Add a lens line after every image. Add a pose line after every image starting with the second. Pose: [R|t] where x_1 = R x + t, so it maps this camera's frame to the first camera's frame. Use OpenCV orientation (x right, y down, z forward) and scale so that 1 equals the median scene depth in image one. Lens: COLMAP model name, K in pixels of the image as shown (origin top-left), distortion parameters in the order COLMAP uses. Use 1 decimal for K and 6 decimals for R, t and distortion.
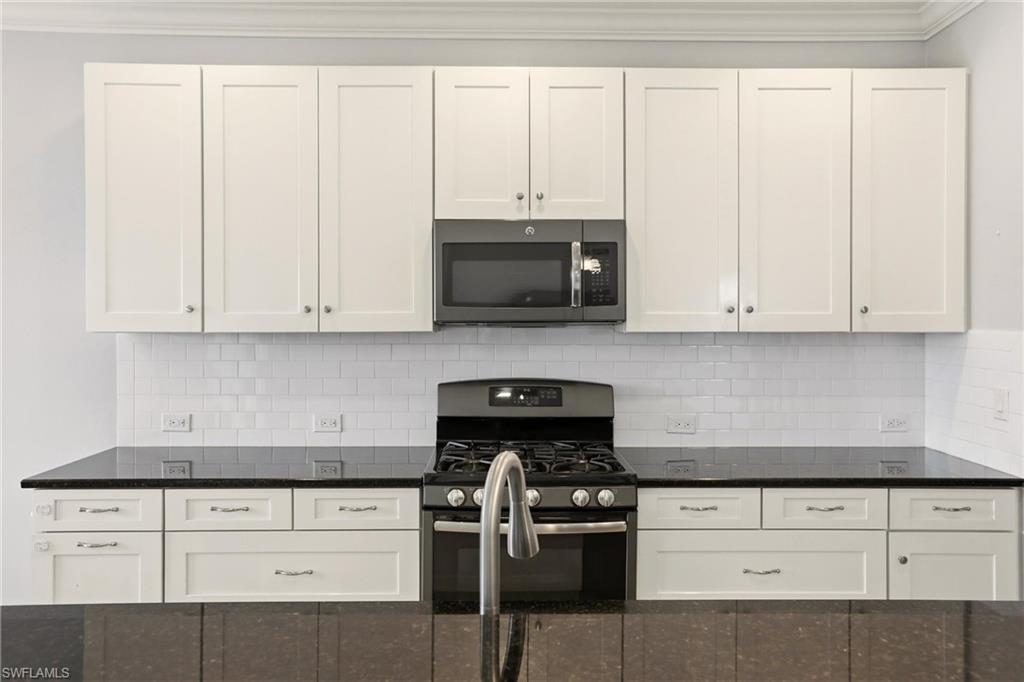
lens RADIAL K [[736.8, 0, 514.0], [0, 736.8, 328.8], [0, 0, 1]] dist [0.009900, 0.002626]
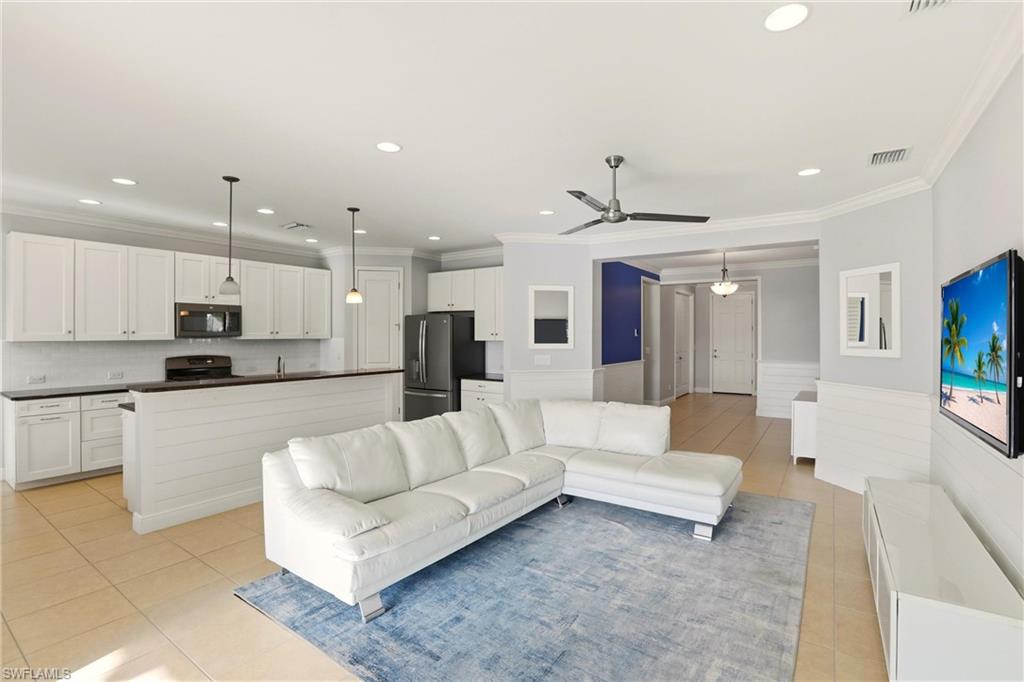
lens RADIAL K [[472.5, 0, 515.9], [0, 472.5, 334.0], [0, 0, 1]] dist [-0.046171, 0.014438]
pose [[0.577327, -0.000350, 0.816513, -0.835861], [0.014015, 0.999857, -0.009482, 0.017397], [-0.816393, 0.016918, 0.577249, -1.206023]]
